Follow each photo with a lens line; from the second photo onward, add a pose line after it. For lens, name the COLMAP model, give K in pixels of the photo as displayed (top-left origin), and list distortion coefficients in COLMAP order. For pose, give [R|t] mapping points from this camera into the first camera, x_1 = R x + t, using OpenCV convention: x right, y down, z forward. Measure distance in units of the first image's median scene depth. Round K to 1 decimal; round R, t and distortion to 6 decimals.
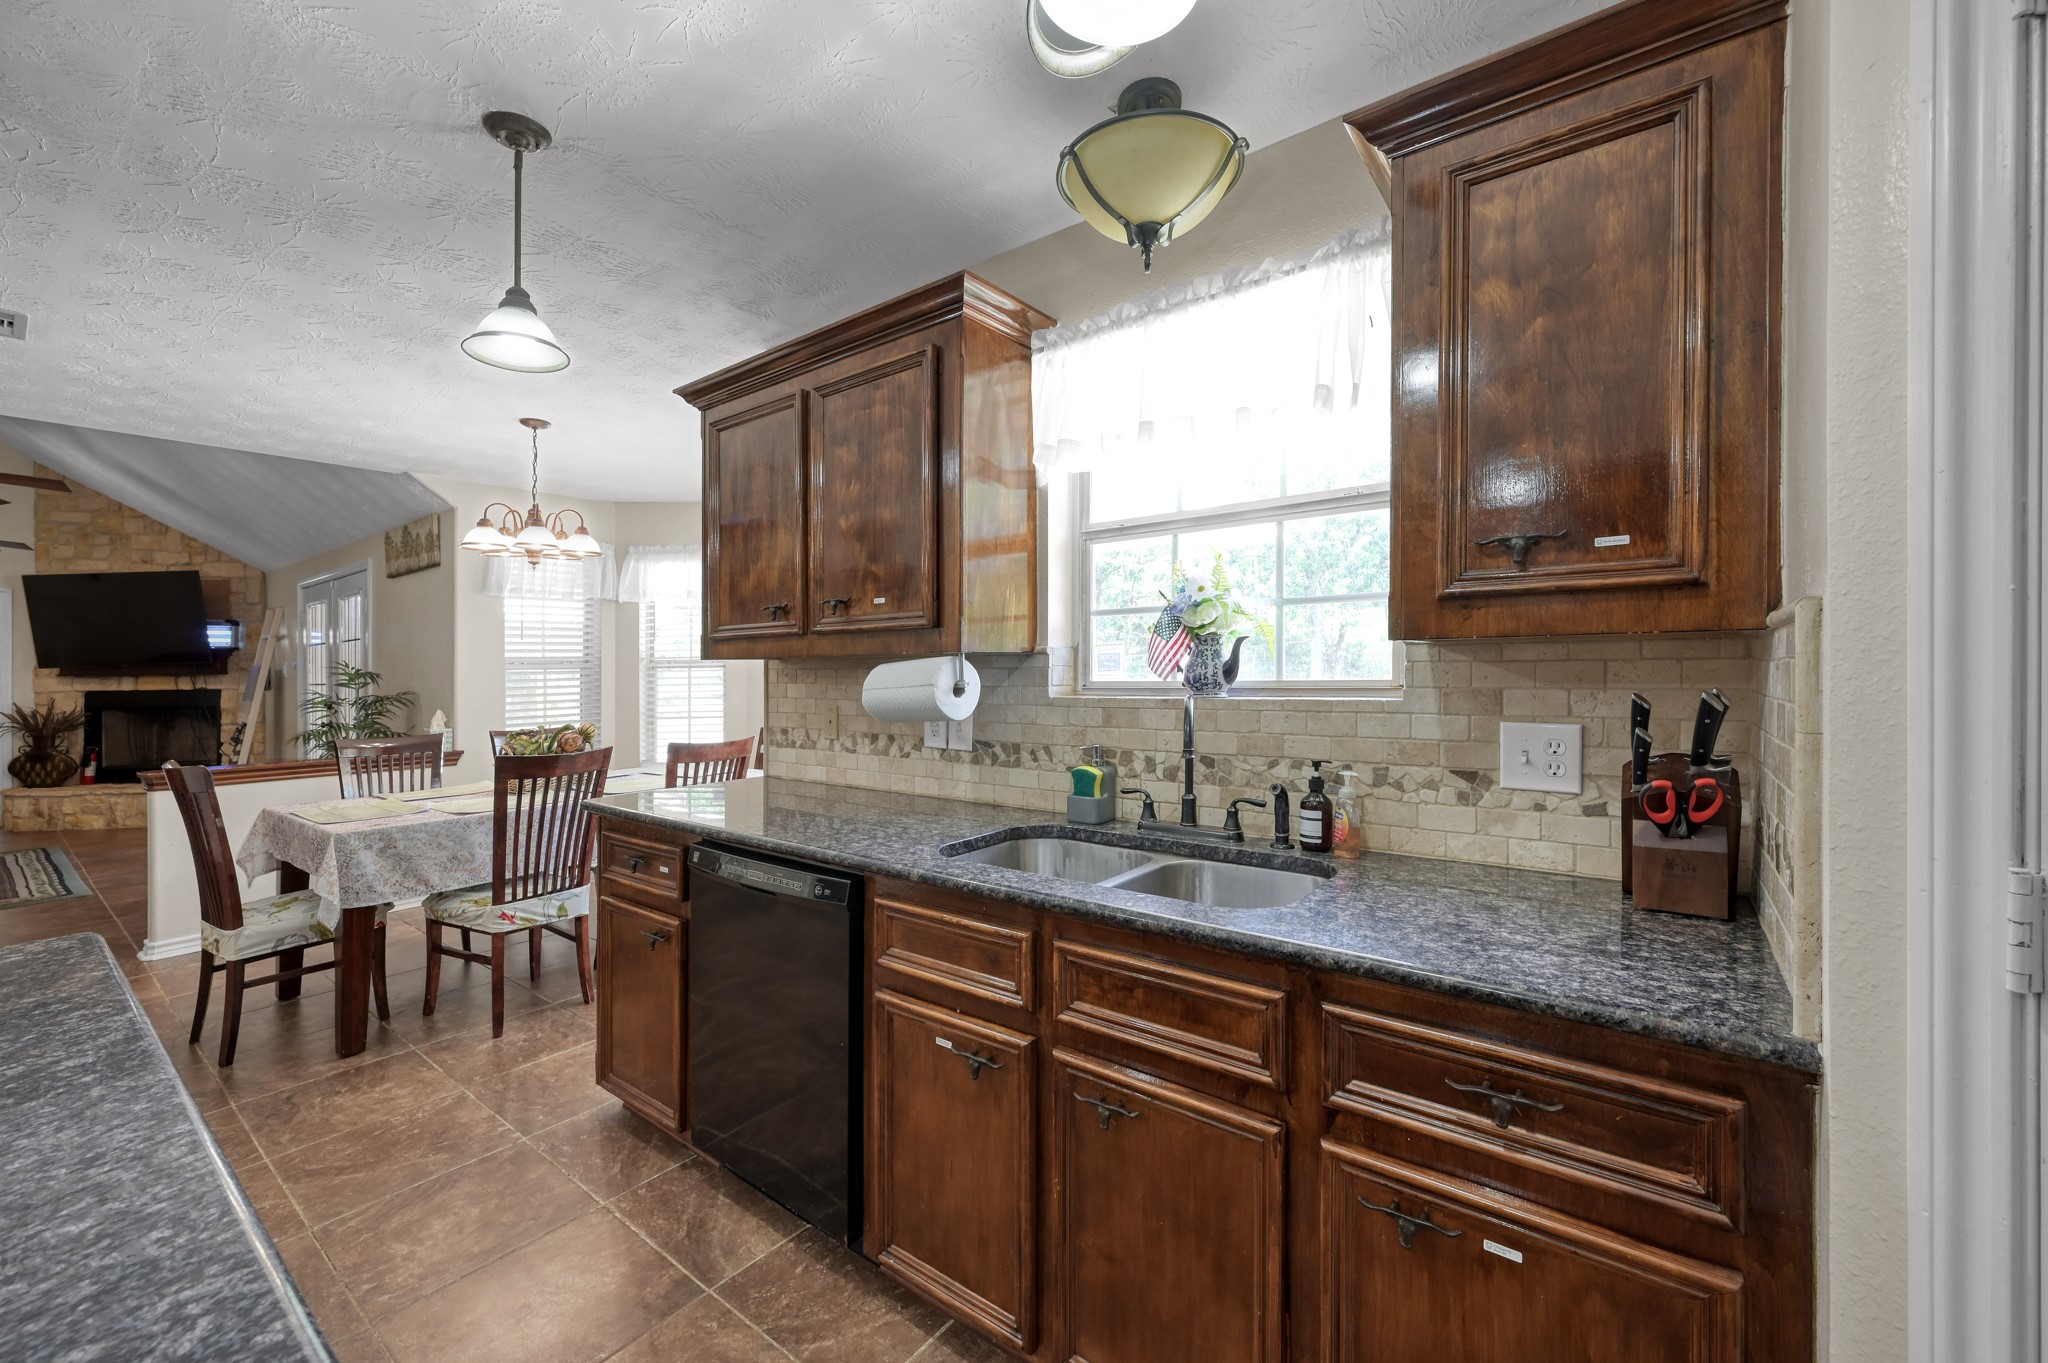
lens RADIAL K [[806.5, 0, 1011.5], [0, 806.5, 660.0], [0, 0, 1]] dist [-0.002992, 0.000771]
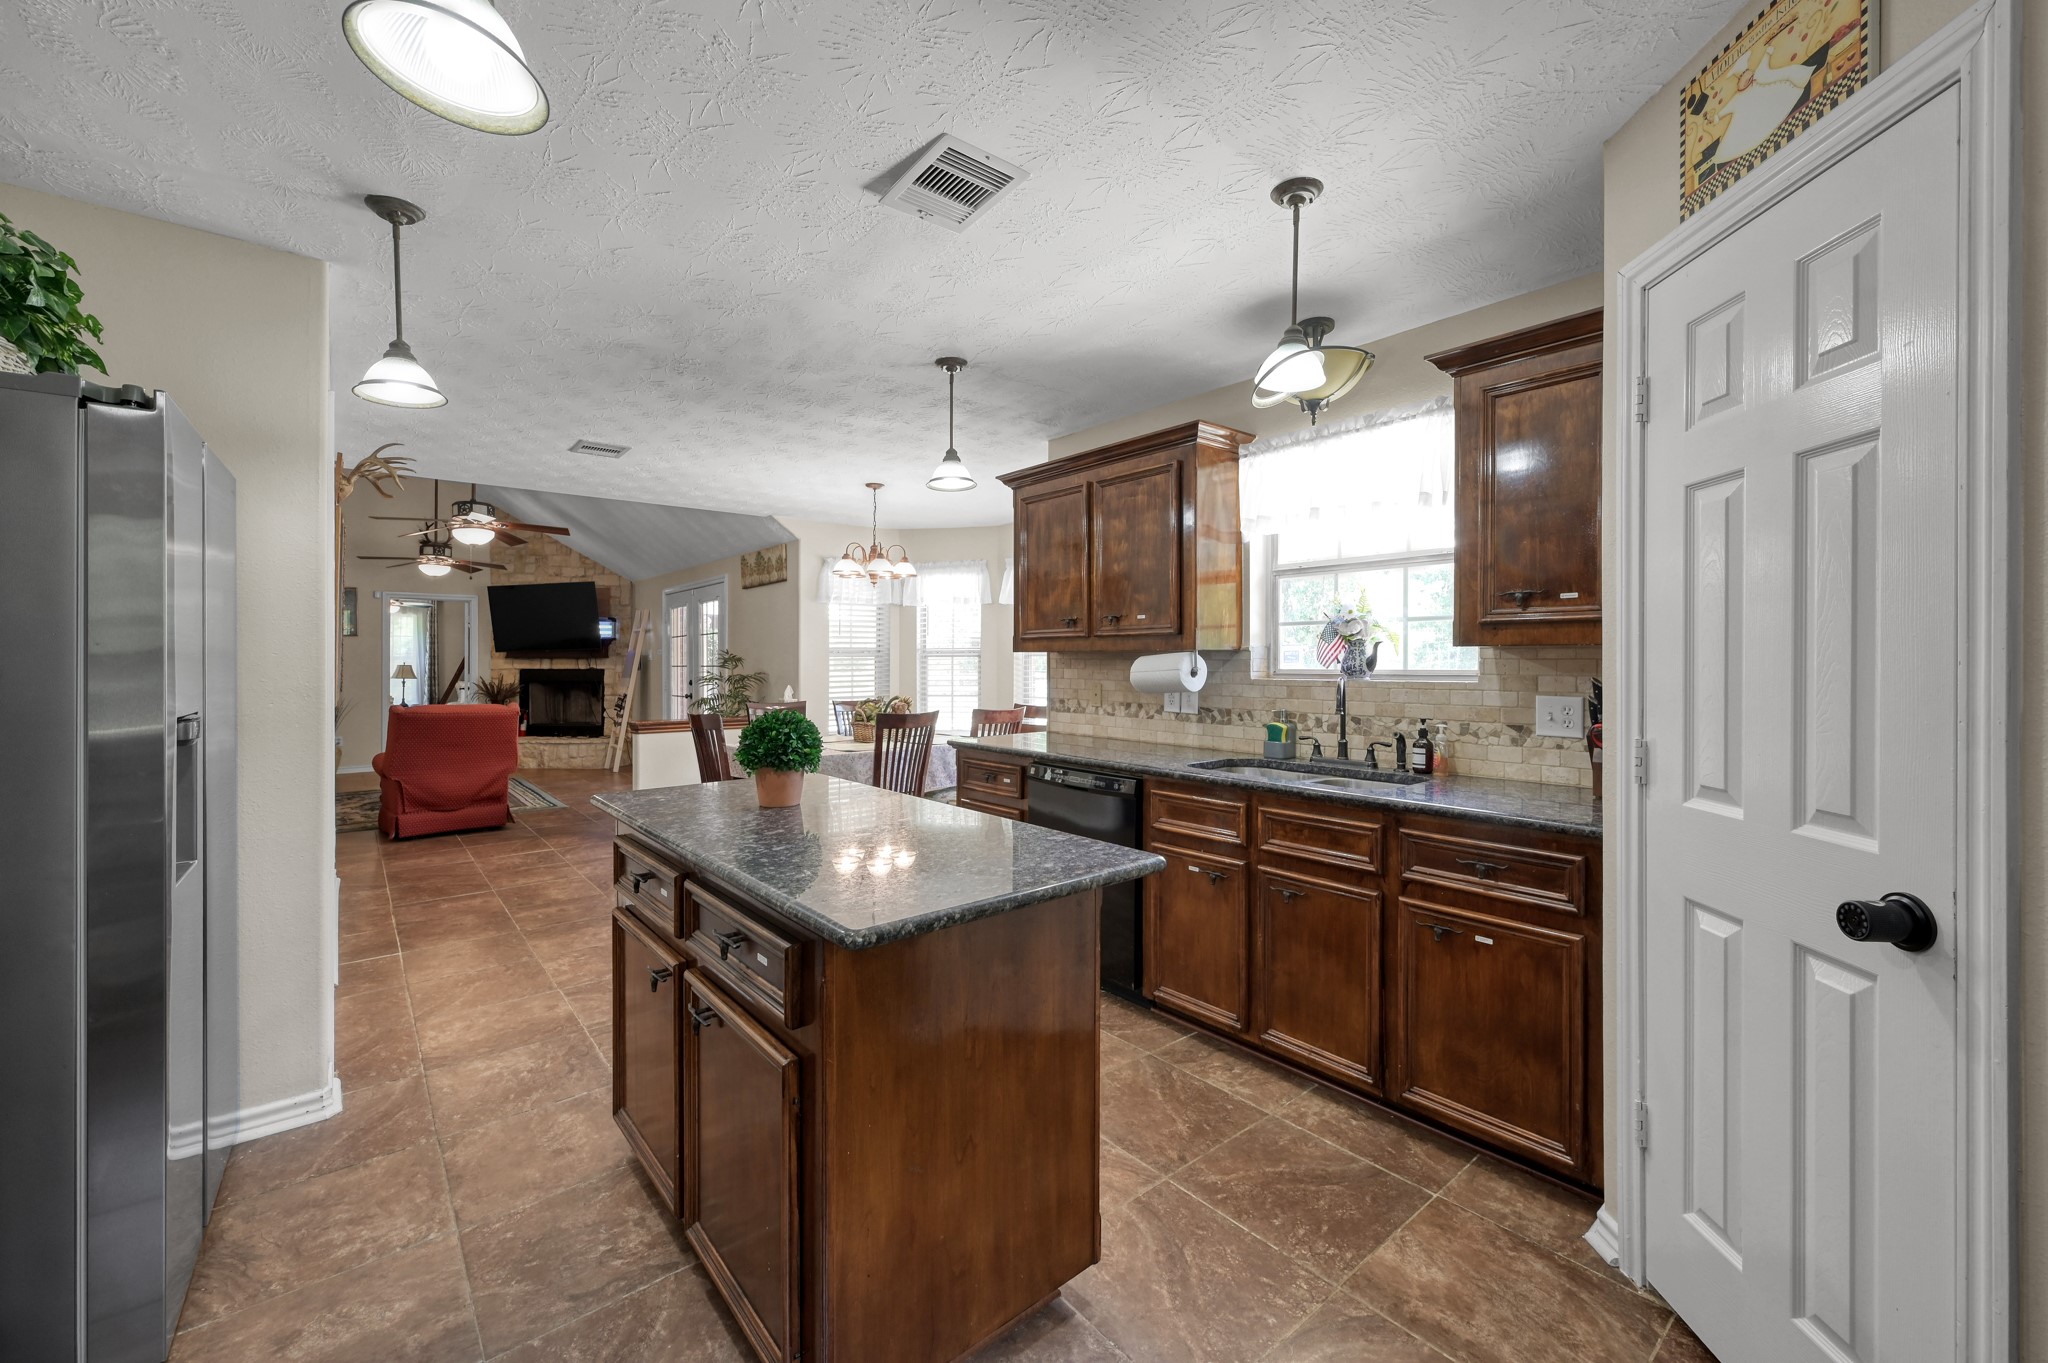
lens RADIAL K [[806.5, 0, 1015.9], [0, 806.5, 624.2], [0, 0, 1]] dist [-0.002992, 0.000771]
pose [[0.976303, 0.001484, -0.216405, -0.062258], [-0.008553, 0.999460, -0.031730, -0.006294], [0.216241, 0.032829, 0.975788, -0.644554]]
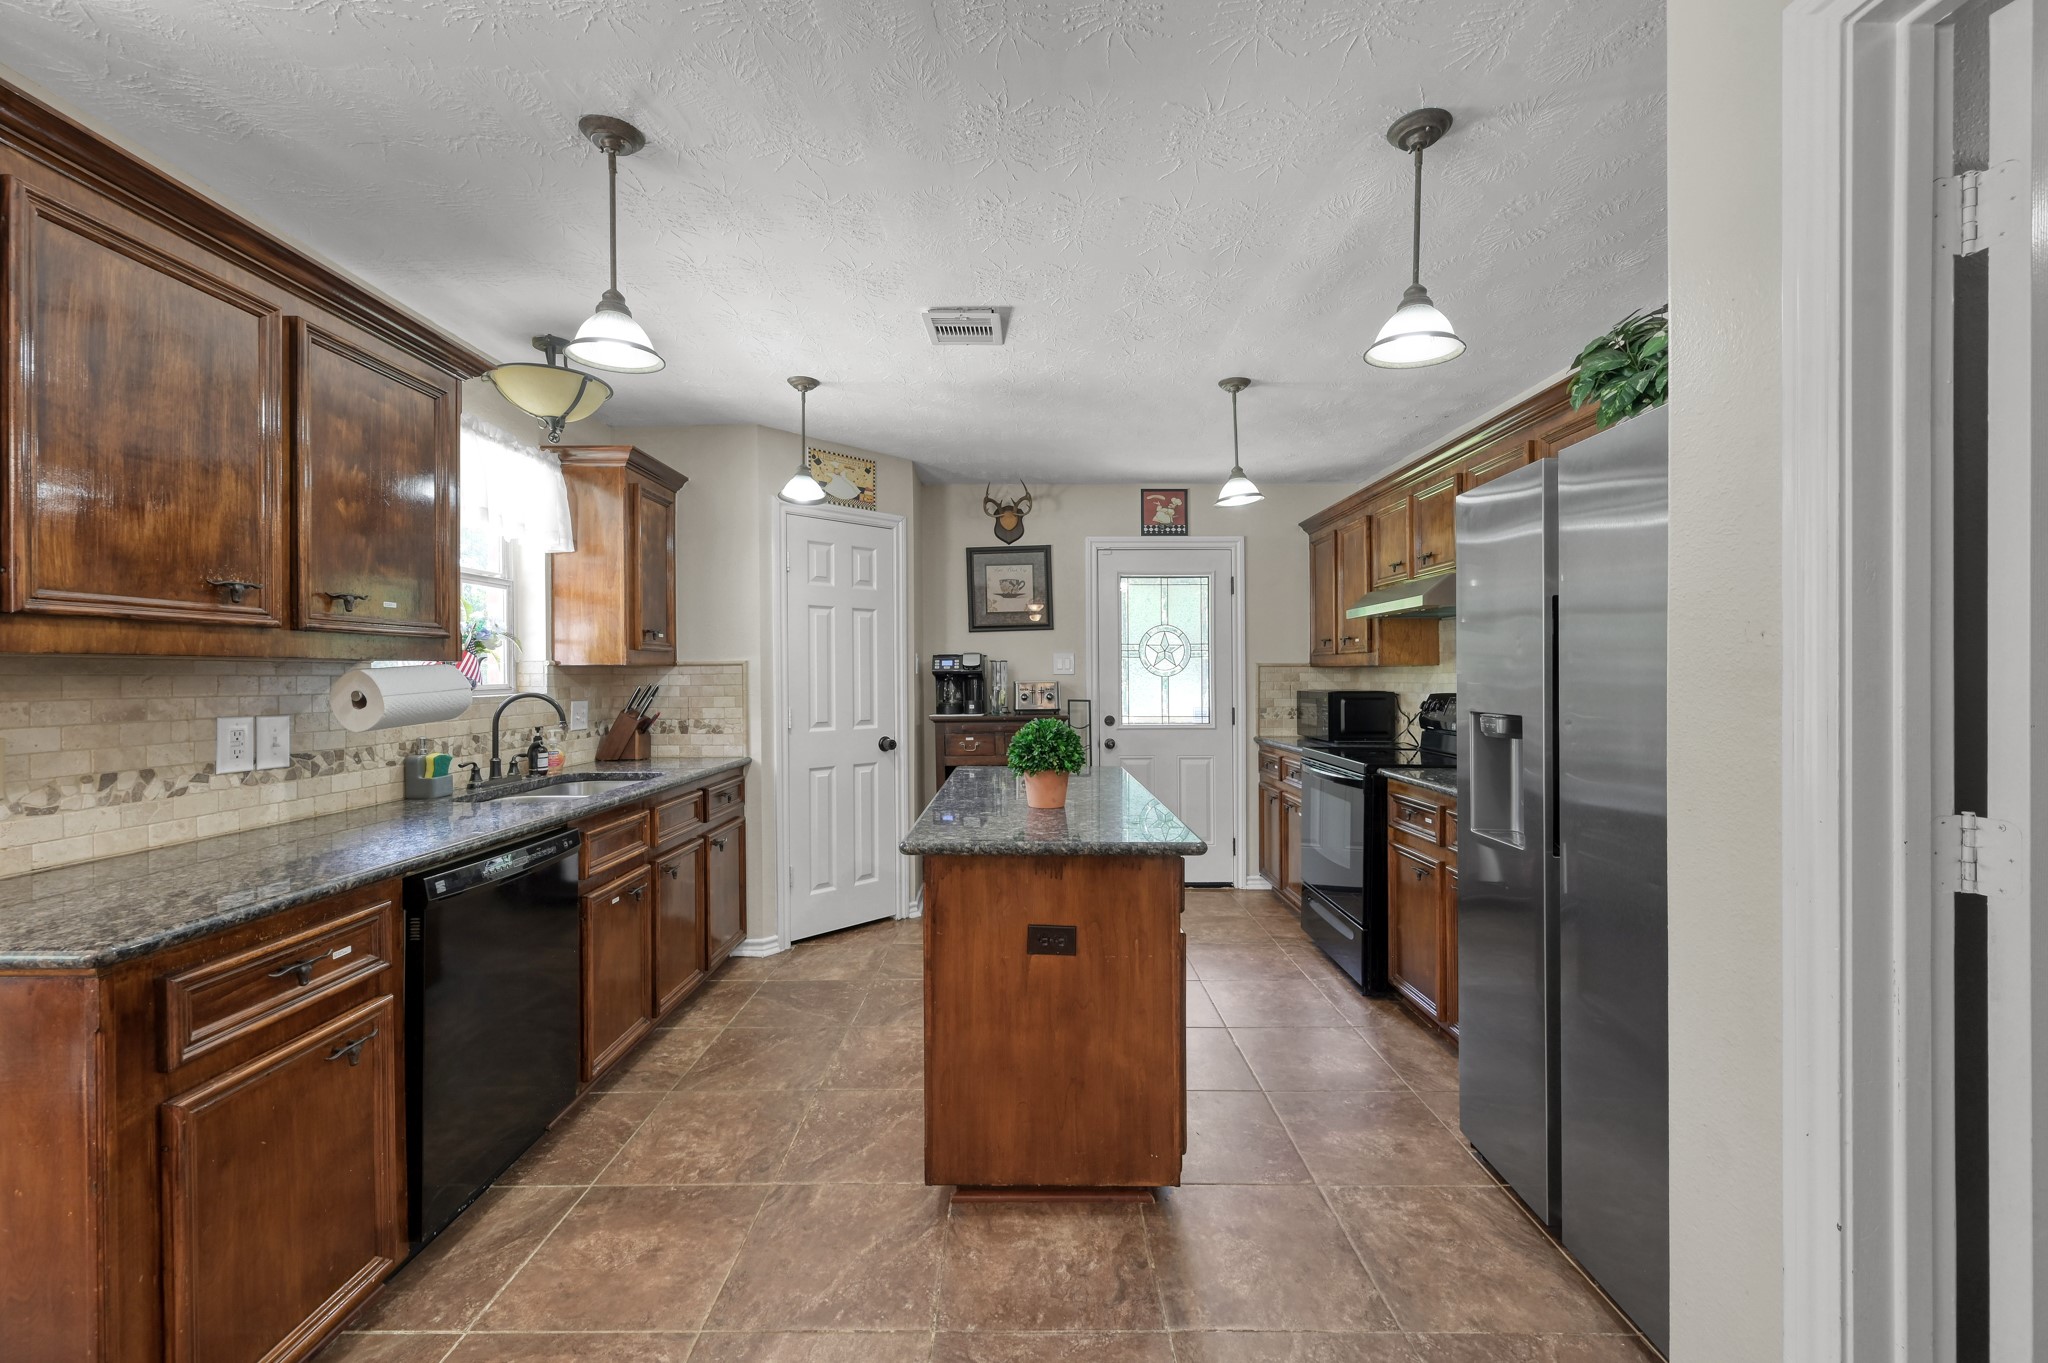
lens RADIAL K [[806.5, 0, 1025.0], [0, 806.5, 681.1], [0, 0, 1]] dist [-0.002992, 0.000771]
pose [[-0.607048, 0.007126, 0.794633, -1.436569], [0.004082, 0.999975, -0.005849, 0.028832], [-0.794655, -0.000307, -0.607062, 1.005545]]
